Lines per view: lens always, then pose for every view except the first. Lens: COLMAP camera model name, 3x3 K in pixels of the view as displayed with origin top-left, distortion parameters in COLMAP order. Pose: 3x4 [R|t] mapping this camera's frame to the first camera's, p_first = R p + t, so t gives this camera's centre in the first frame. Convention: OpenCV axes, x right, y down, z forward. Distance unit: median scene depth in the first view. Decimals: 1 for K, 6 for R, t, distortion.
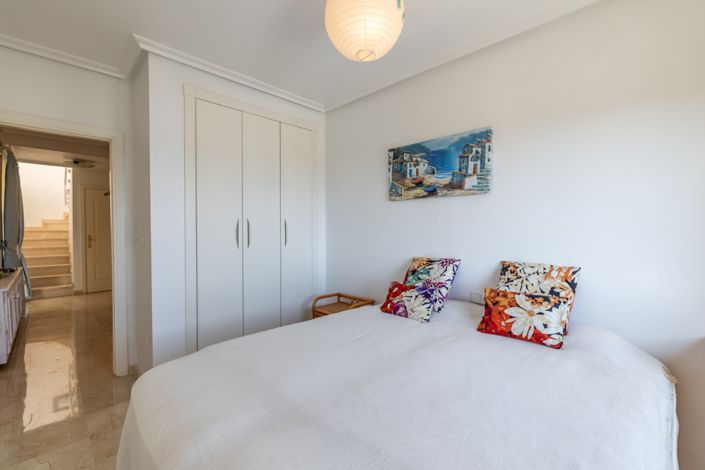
lens RADIAL K [[306.9, 0, 354.4], [0, 306.9, 229.6], [0, 0, 1]] dist [-0.000579, 0.000144]
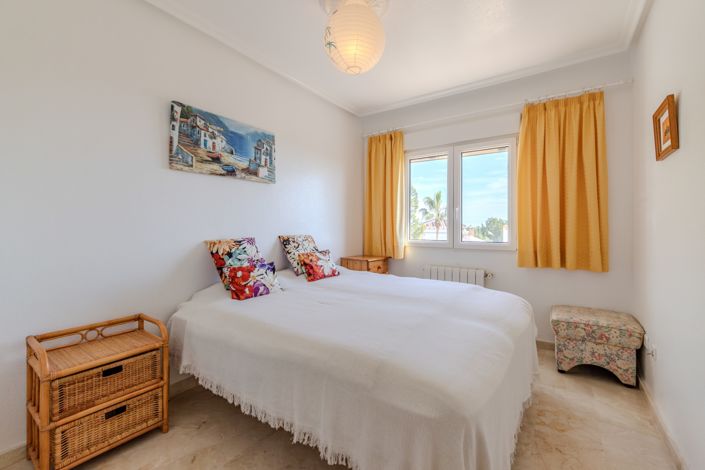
lens RADIAL K [[306.9, 0, 345.4], [0, 306.9, 222.6], [0, 0, 1]] dist [-0.000579, 0.000144]
pose [[-0.159272, 0.012655, 0.987154, -0.785848], [0.000682, 0.999919, -0.012709, 0.053394], [-0.987235, -0.001351, -0.159267, 0.801637]]
